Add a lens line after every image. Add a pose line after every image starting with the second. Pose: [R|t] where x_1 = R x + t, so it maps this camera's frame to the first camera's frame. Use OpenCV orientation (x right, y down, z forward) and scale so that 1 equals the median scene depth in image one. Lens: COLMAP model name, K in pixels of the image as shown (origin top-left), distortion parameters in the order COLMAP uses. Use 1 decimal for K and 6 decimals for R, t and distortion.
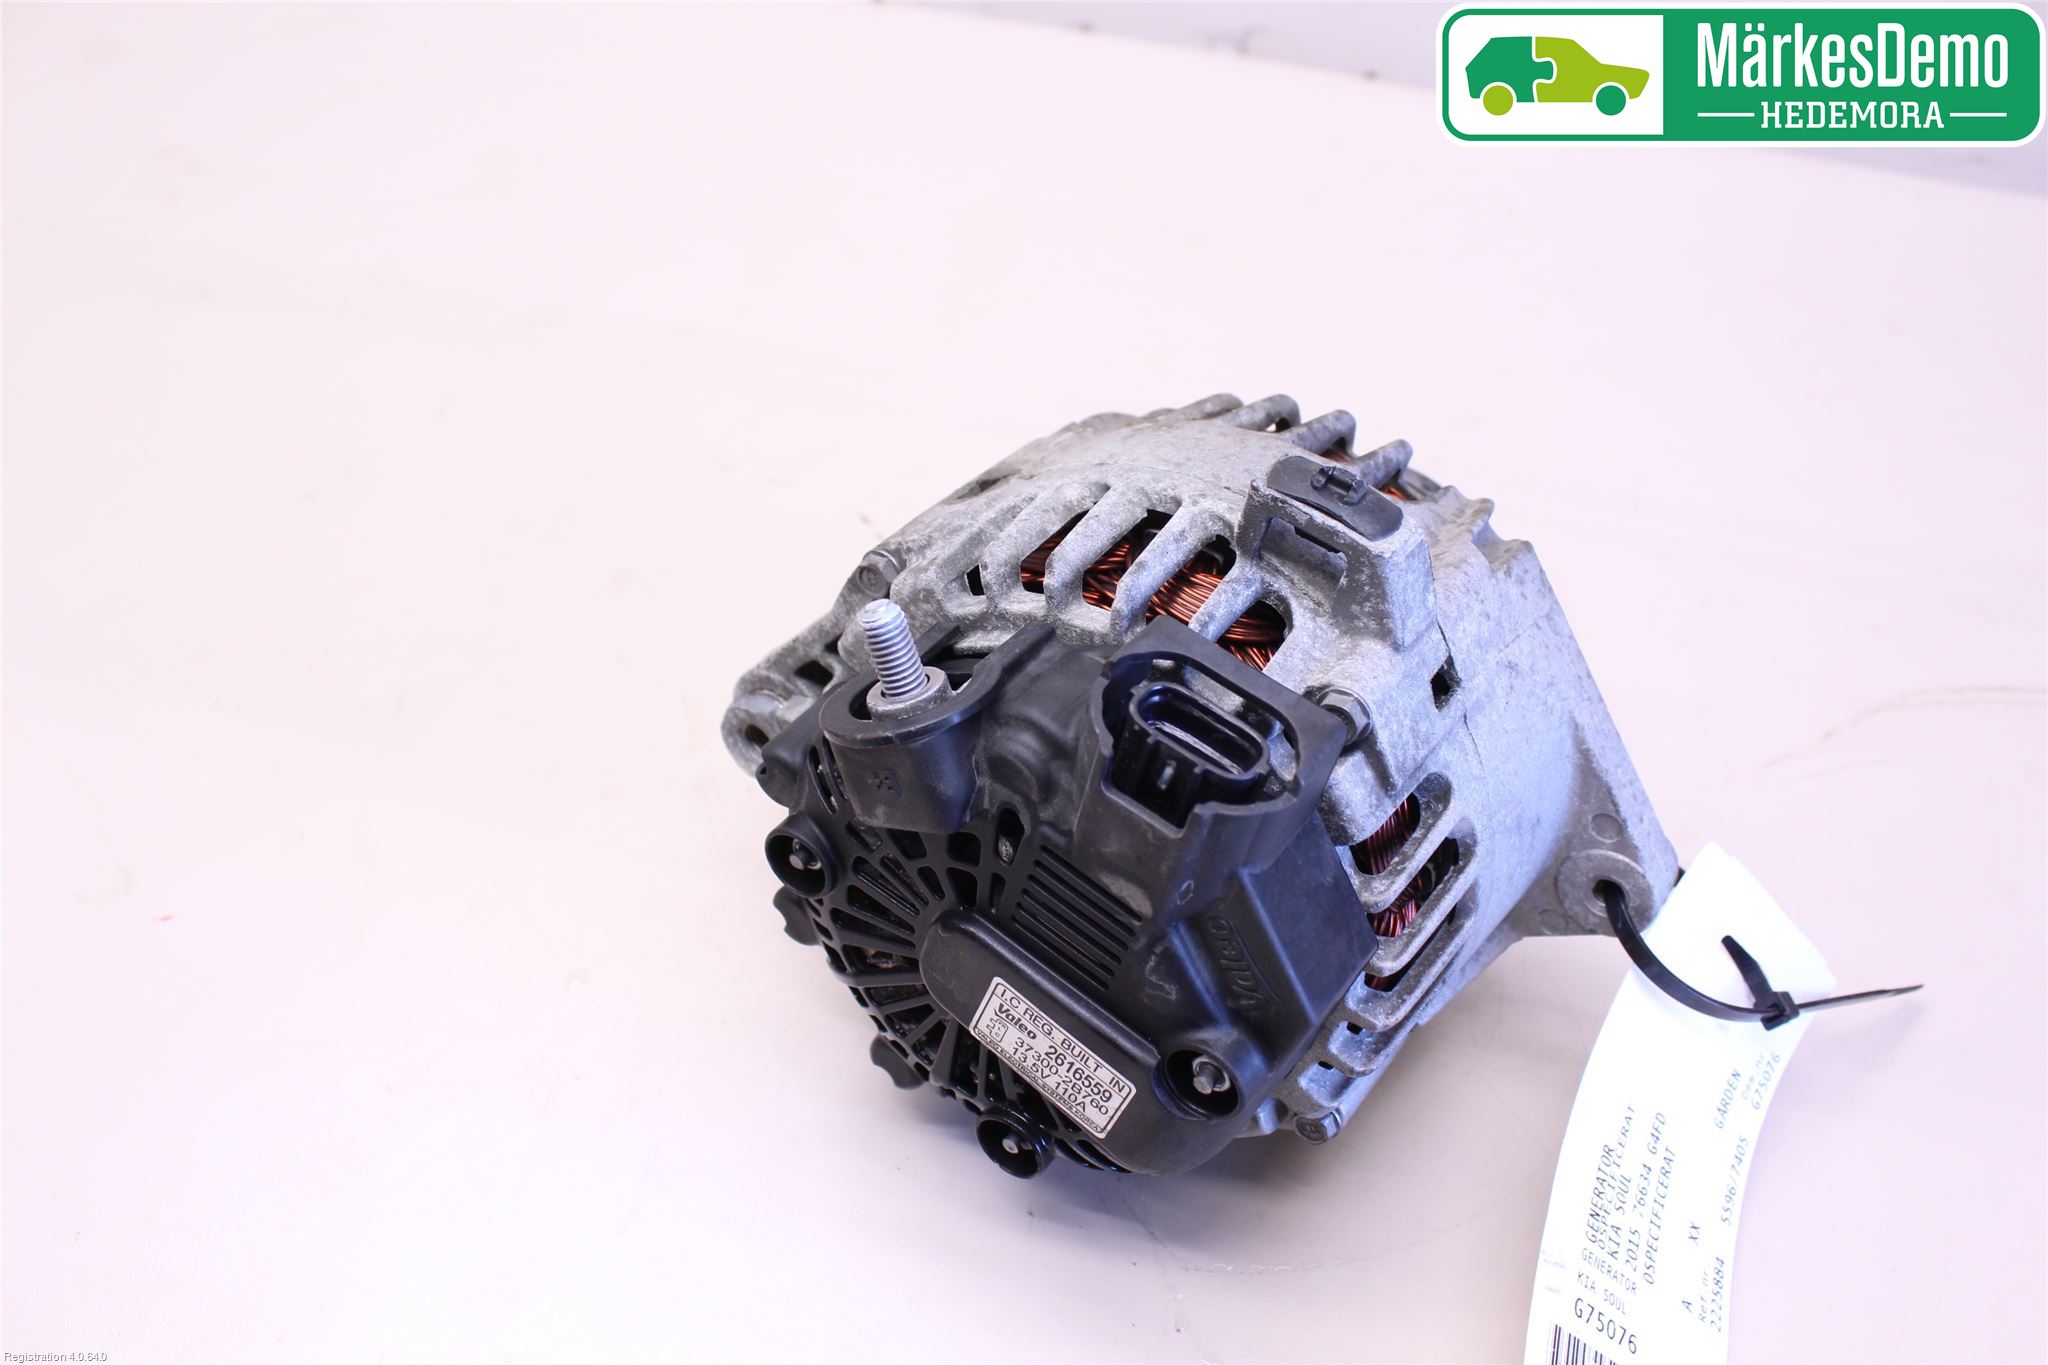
lens RADIAL K [[1780.3, 0, 1041.0], [0, 1780.3, 682.5], [0, 0, 1]] dist [-0.049549, 0.006007]
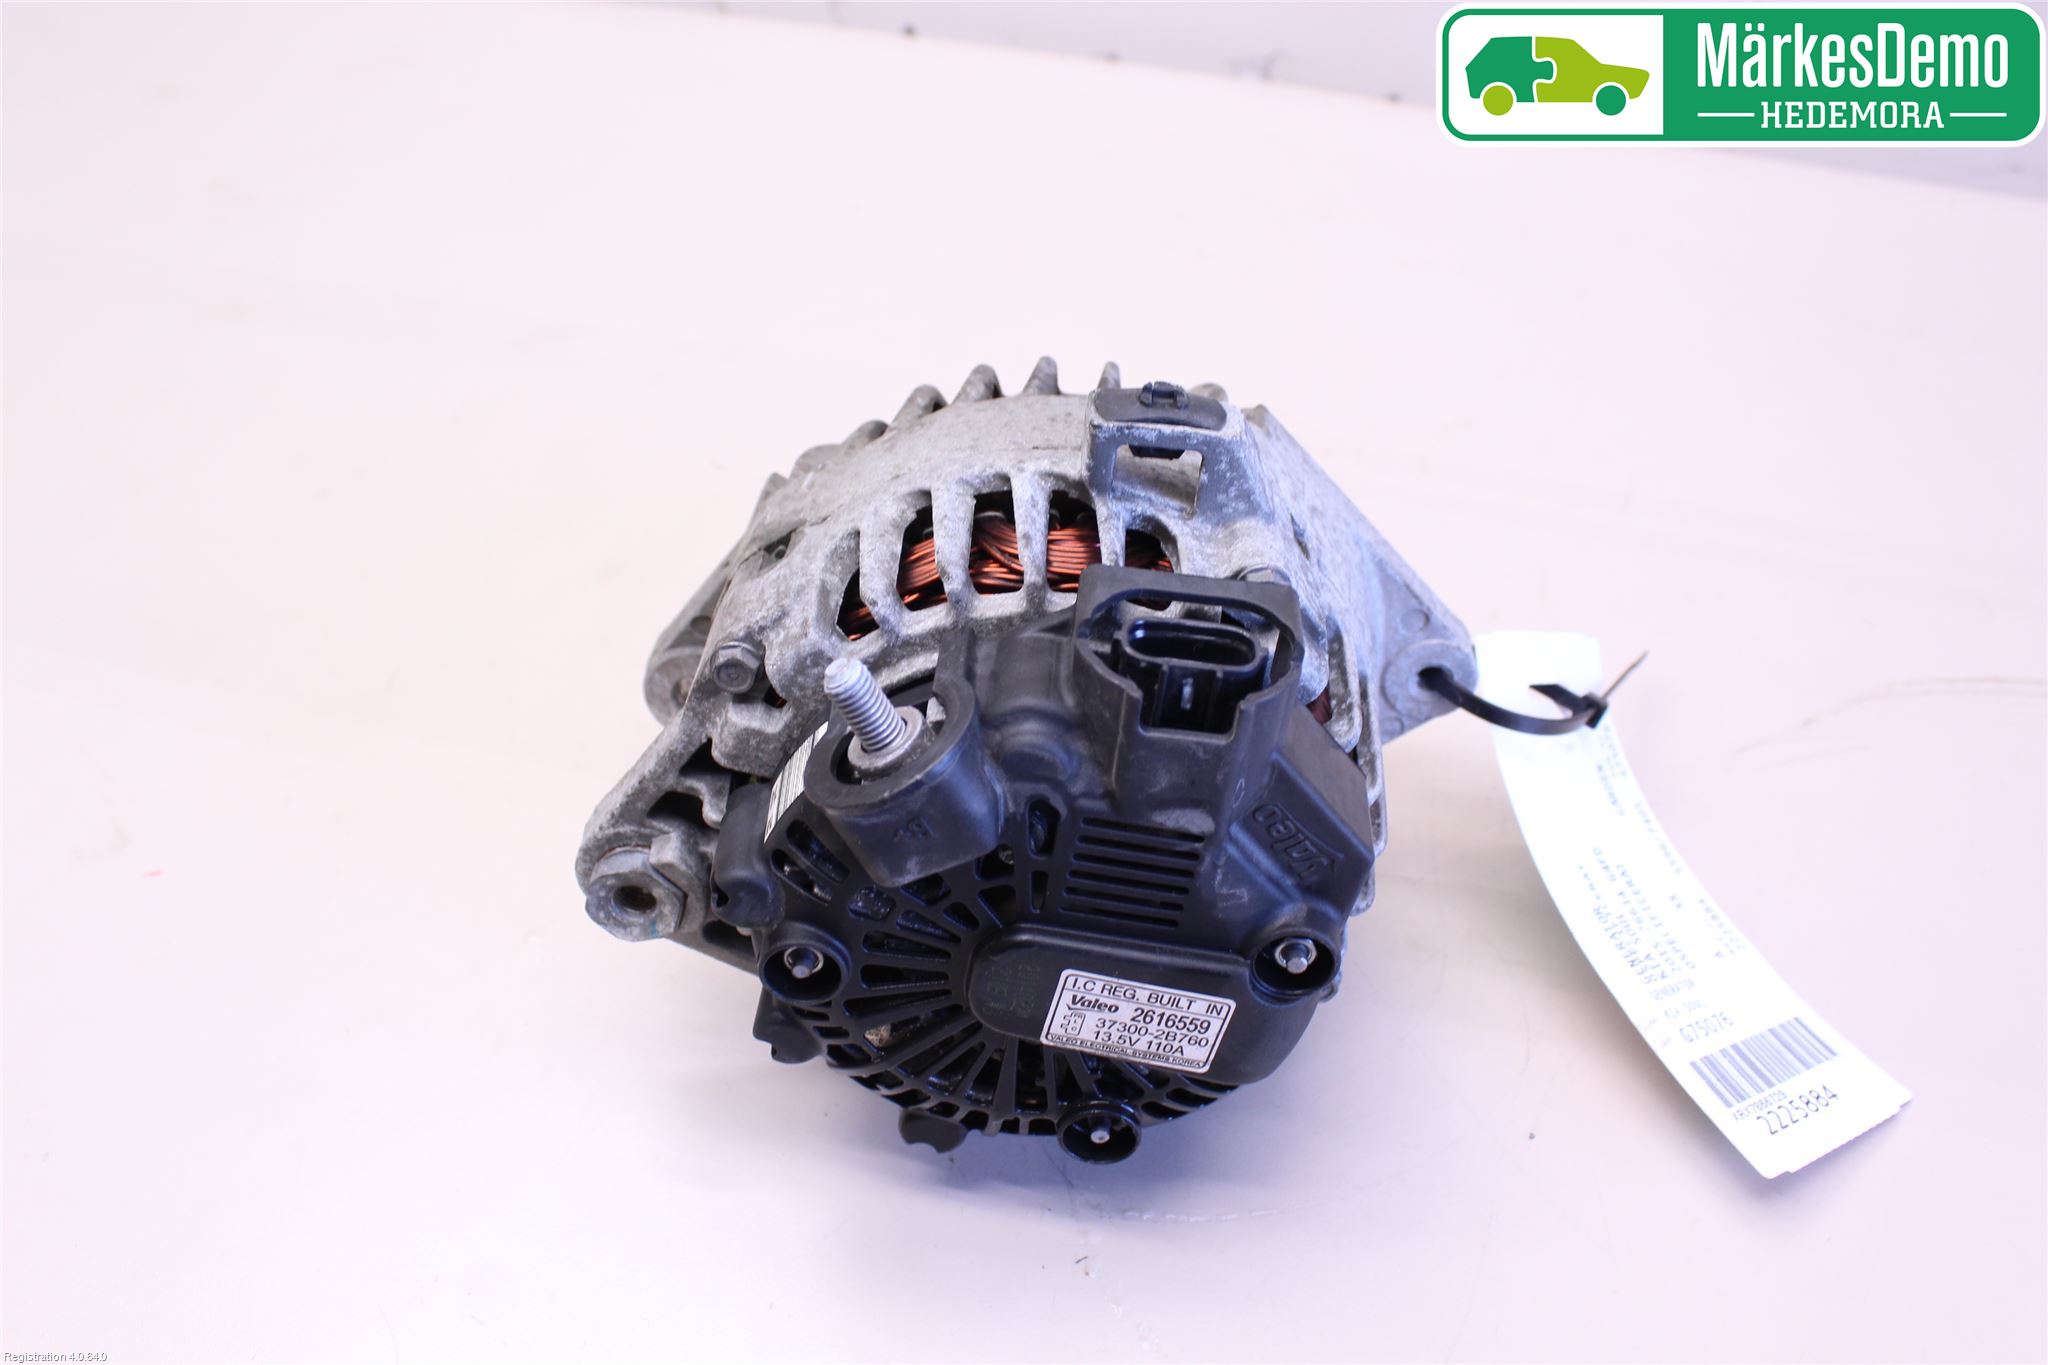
lens RADIAL K [[1780.3, 0, 1032.9], [0, 1780.3, 664.8], [0, 0, 1]] dist [-0.049549, 0.006007]
pose [[0.845156, -0.392074, 0.363303, -0.335554], [0.408970, 0.911959, 0.032790, -0.030728], [-0.344173, 0.120867, 0.931094, 0.058031]]
